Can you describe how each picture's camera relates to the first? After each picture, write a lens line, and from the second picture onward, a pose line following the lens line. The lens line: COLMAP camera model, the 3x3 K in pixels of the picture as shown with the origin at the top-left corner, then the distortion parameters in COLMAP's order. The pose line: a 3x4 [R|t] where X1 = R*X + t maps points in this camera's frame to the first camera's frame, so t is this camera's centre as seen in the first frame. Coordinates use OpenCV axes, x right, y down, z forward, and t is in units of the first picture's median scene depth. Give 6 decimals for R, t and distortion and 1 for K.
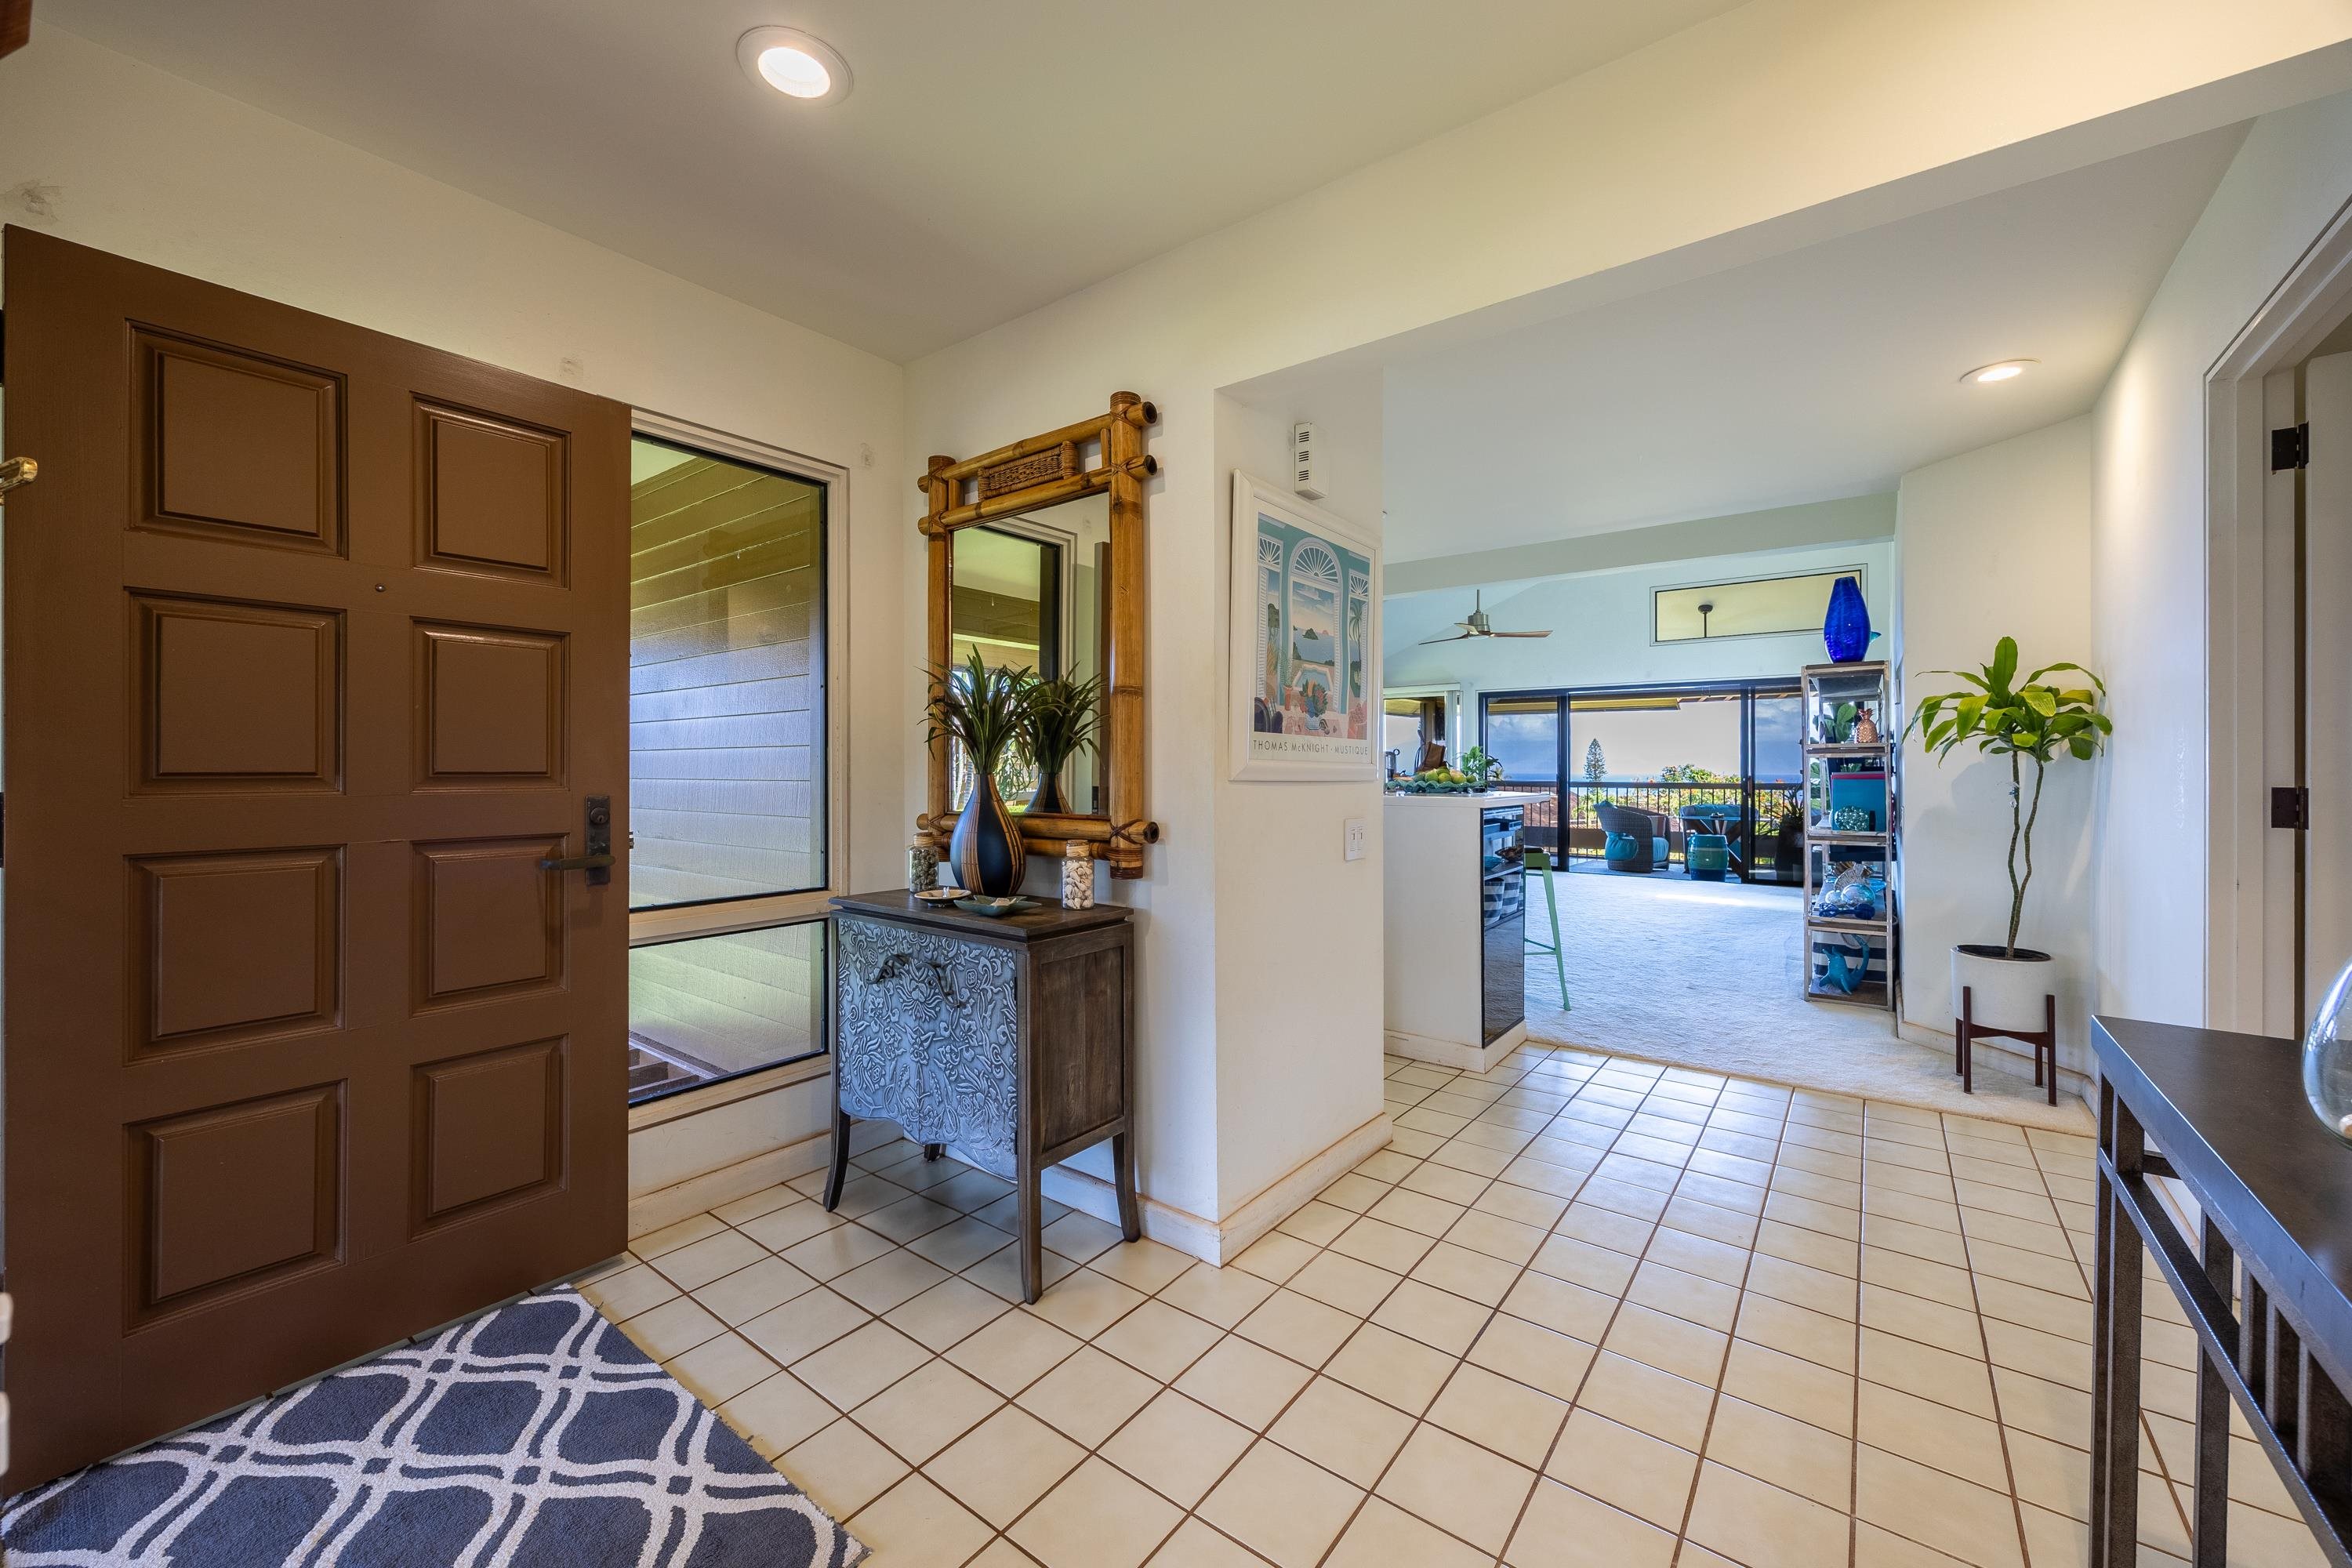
lens RADIAL K [[911.9, 0, 1188.6], [0, 911.9, 772.1], [0, 0, 1]] dist [-0.000038, -0.001351]
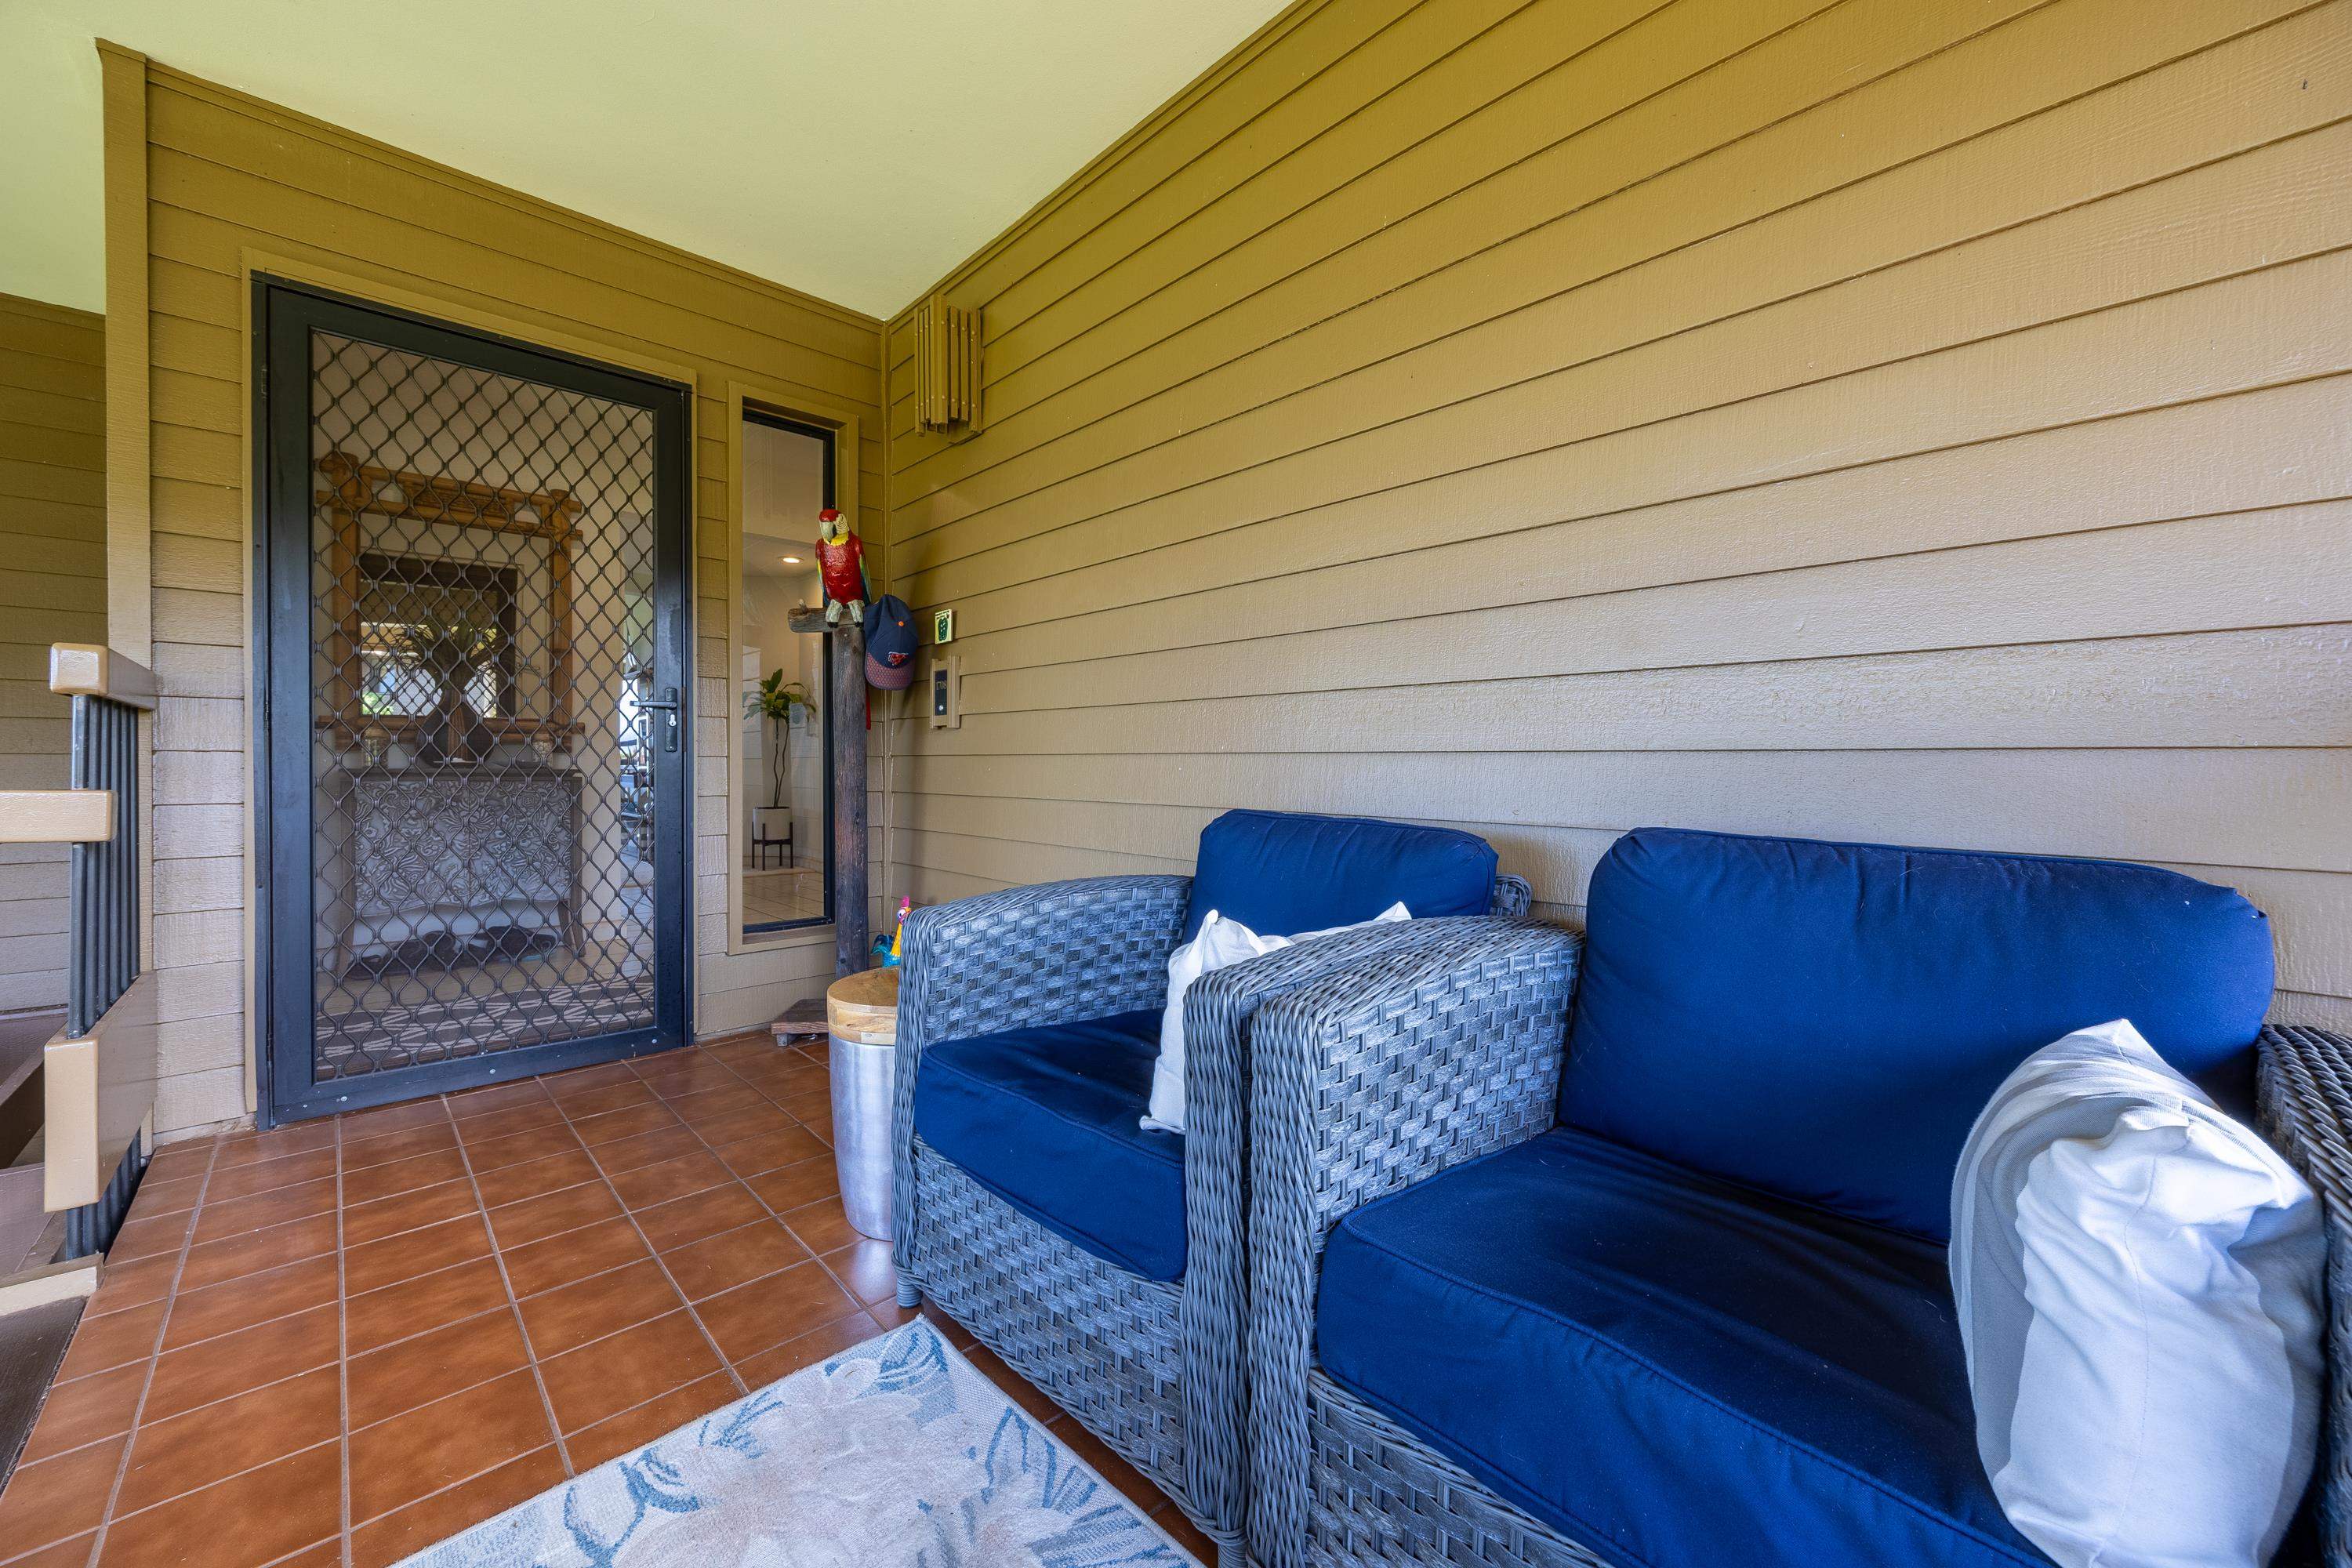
lens RADIAL K [[911.9, 0, 1185.8], [0, 911.9, 777.1], [0, 0, 1]] dist [-0.000038, -0.001351]
pose [[0.174468, -0.009237, 0.984620, -1.675725], [0.000032, 0.999956, 0.009376, 0.148082], [-0.984663, -0.001604, 0.174461, -0.577012]]
